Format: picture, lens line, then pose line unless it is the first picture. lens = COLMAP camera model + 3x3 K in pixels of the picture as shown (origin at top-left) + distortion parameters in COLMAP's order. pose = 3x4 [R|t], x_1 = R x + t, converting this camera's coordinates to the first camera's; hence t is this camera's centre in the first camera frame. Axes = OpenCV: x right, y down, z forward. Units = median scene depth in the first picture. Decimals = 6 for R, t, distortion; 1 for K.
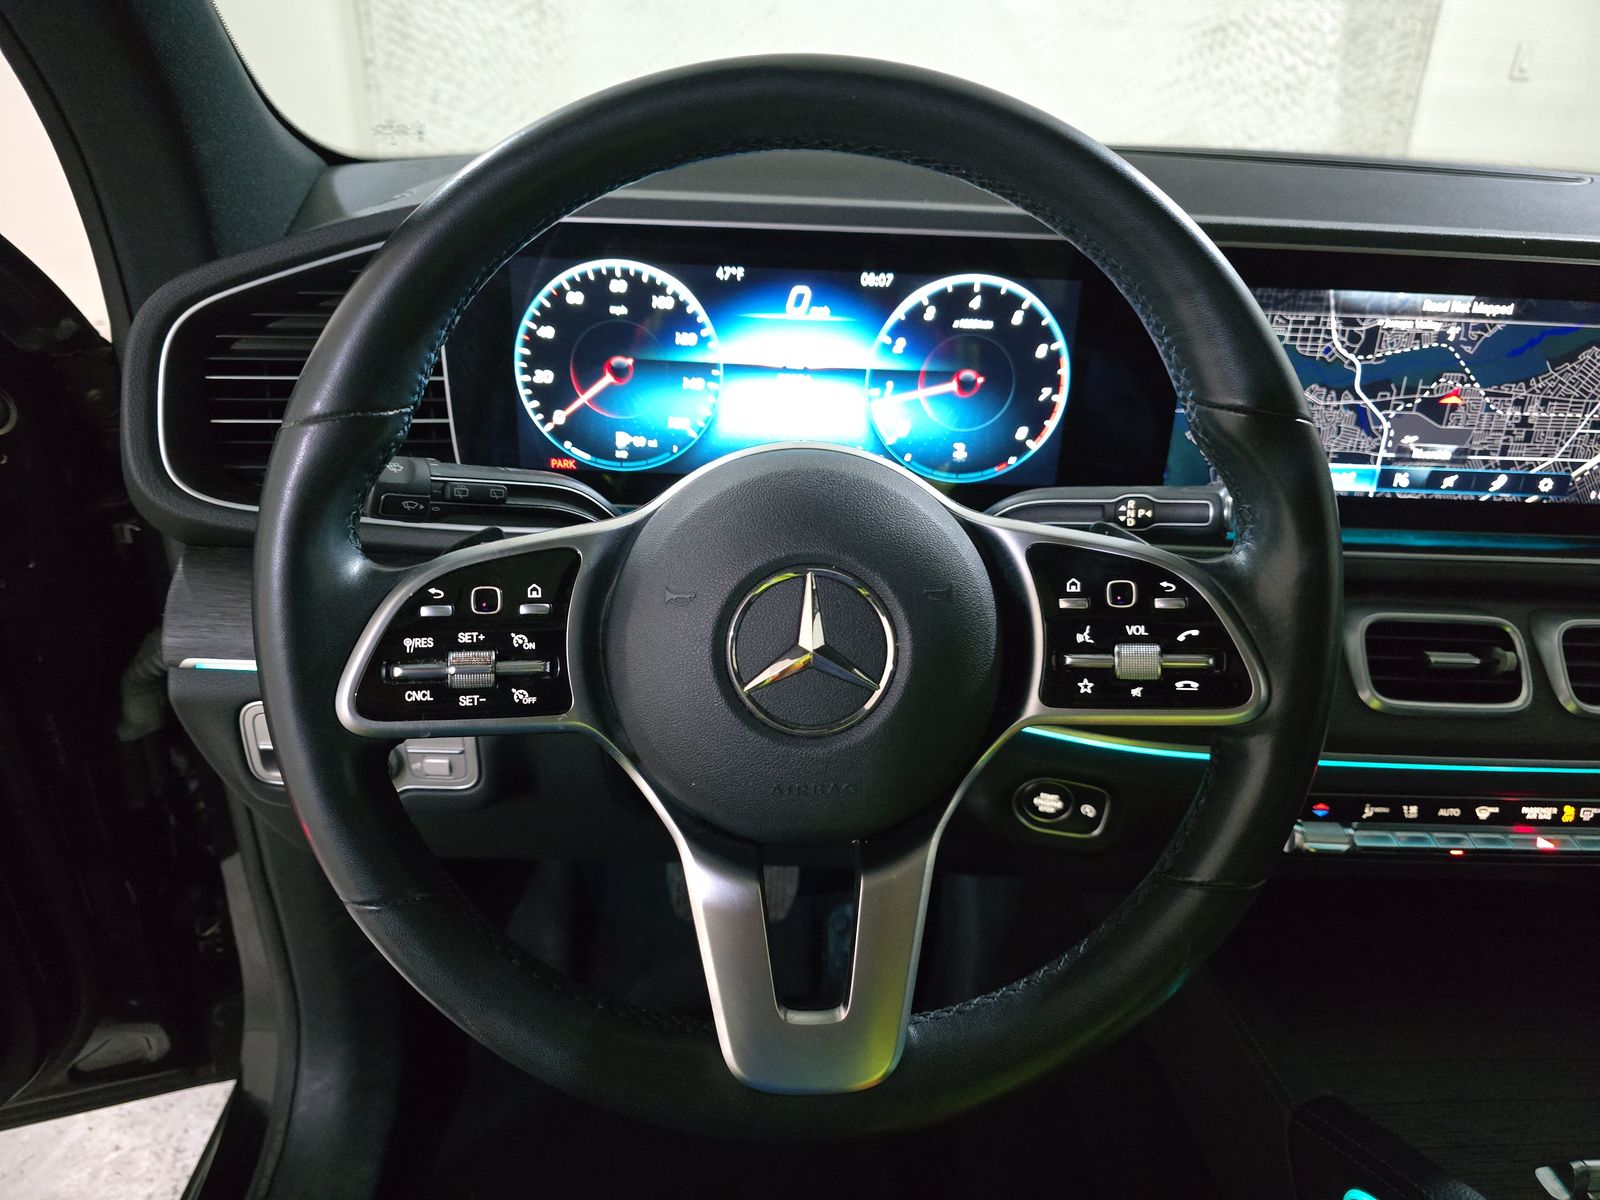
lens RADIAL K [[1071.7, 0, 800.0], [0, 1071.7, 600.0], [0, 0, 1]] dist [0.029225, -0.028182]
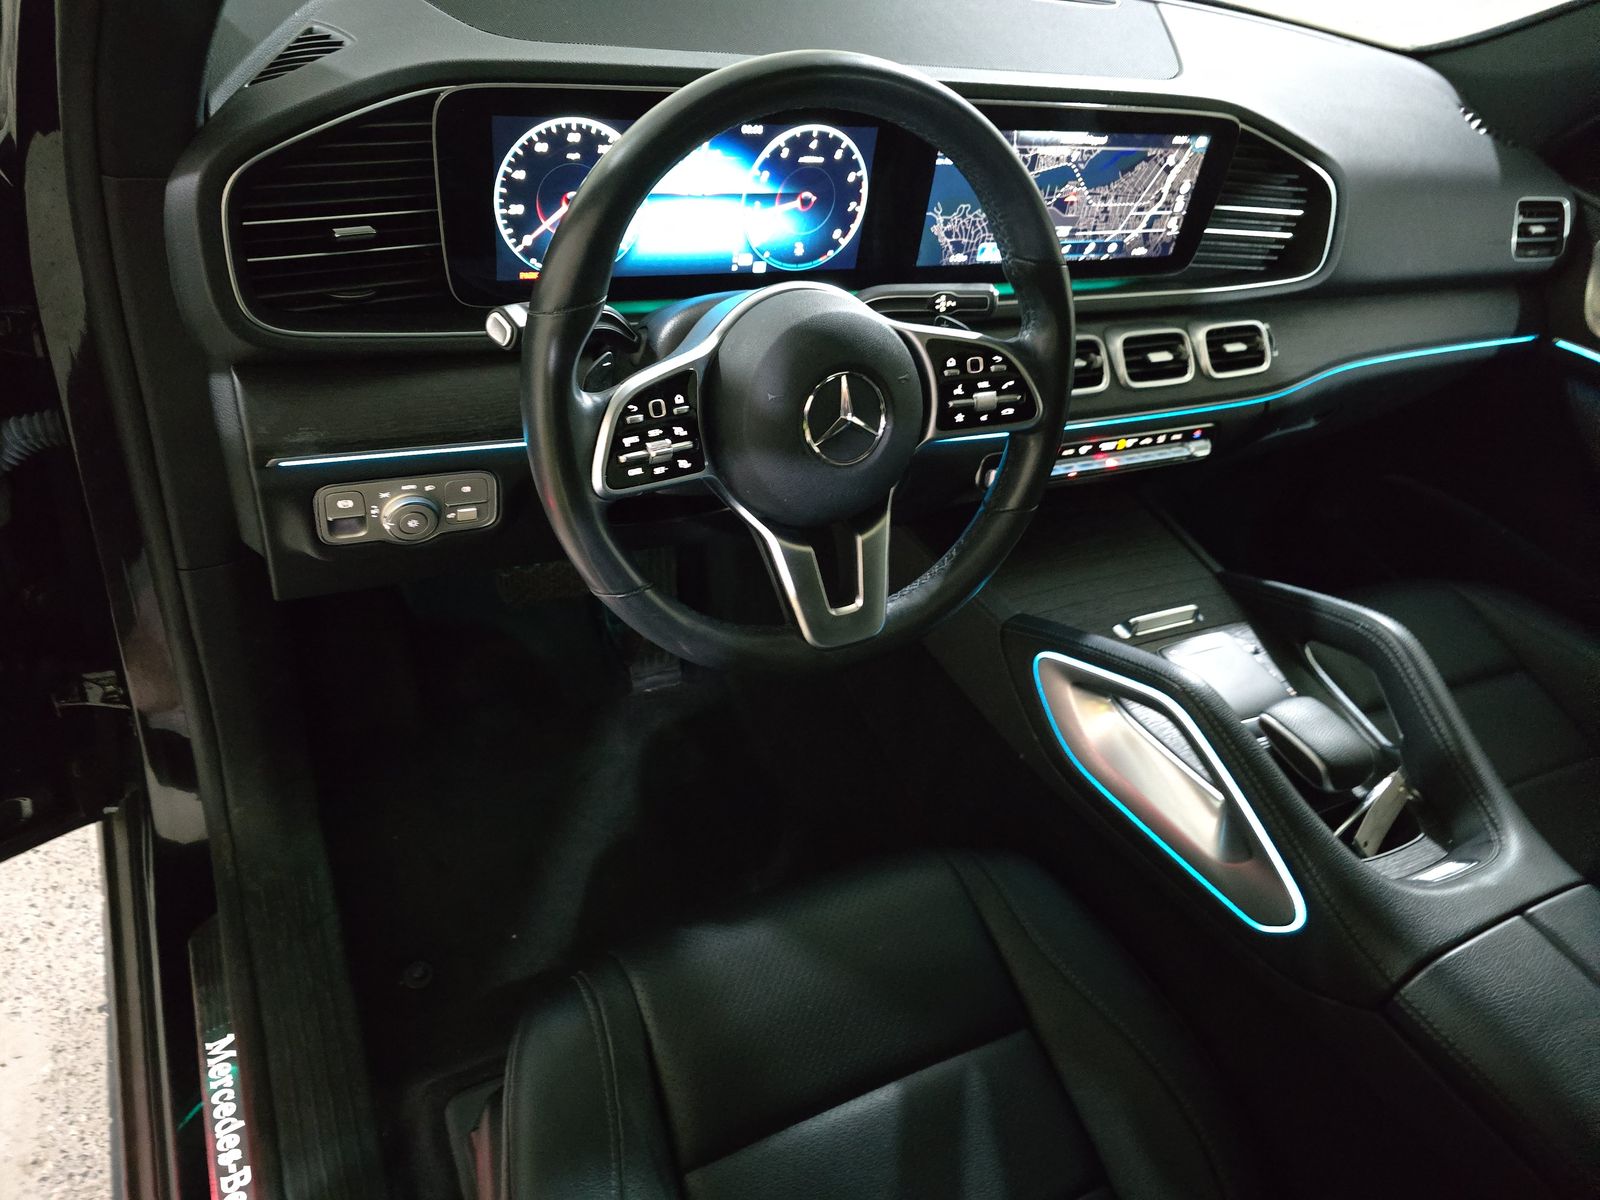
lens RADIAL K [[1046.8, 0, 796.8], [0, 1046.8, 571.6], [0, 0, 1]] dist [0.040329, 0.000692]
pose [[0.906347, -0.171501, 0.386163, -0.501276], [0.056558, 0.954940, 0.291360, -0.142842], [-0.418731, -0.242233, 0.875207, -0.365690]]
